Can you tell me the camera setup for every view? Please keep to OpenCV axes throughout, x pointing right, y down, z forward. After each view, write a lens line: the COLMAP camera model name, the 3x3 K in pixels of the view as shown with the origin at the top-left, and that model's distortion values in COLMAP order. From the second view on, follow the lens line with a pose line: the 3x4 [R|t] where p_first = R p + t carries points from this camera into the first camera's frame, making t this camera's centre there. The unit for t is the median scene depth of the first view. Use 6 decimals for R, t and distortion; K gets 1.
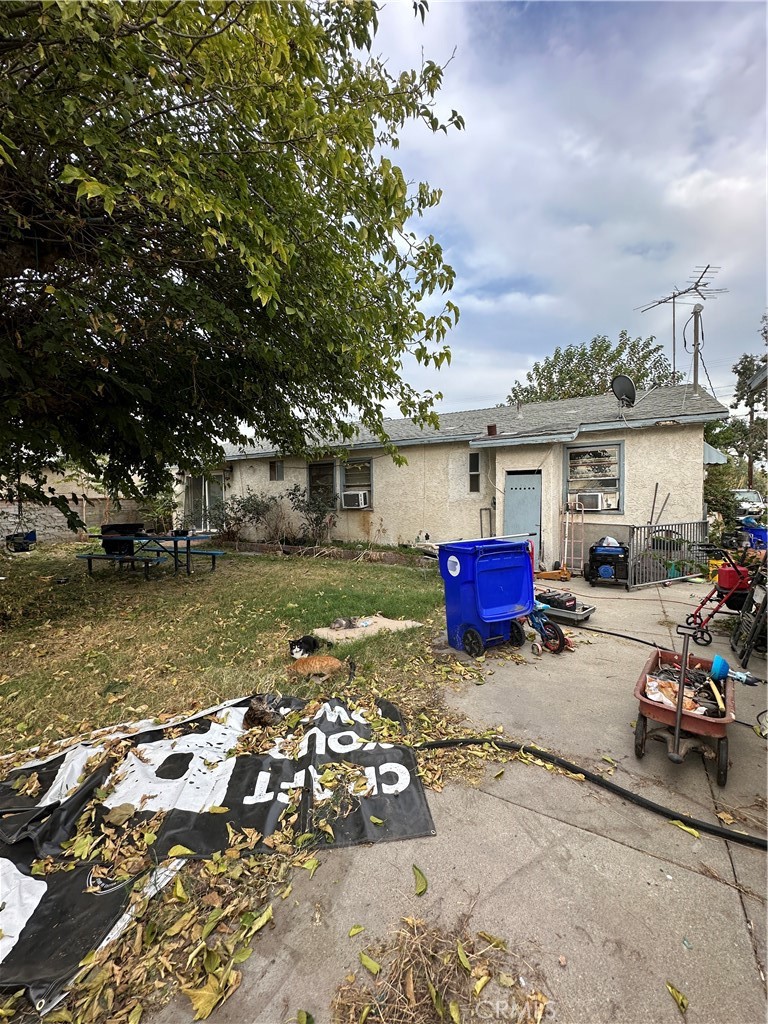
lens RADIAL K [[429.3, 0, 383.0], [0, 429.3, 513.6], [0, 0, 1]] dist [0.001951, -0.000085]
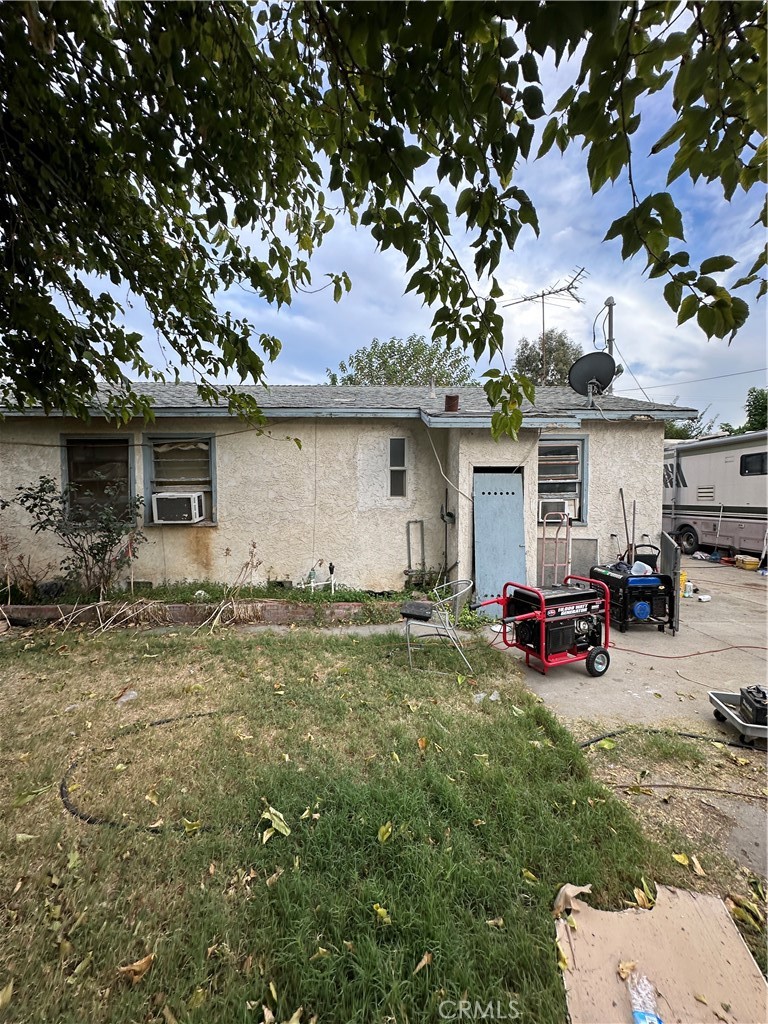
lens RADIAL K [[429.3, 0, 383.3], [0, 429.3, 505.9], [0, 0, 1]] dist [0.001951, -0.000085]
pose [[0.838102, -0.007334, 0.545465, -0.158002], [0.015019, 0.999841, -0.009633, -0.026951], [-0.545307, 0.016266, 0.838078, 0.414292]]
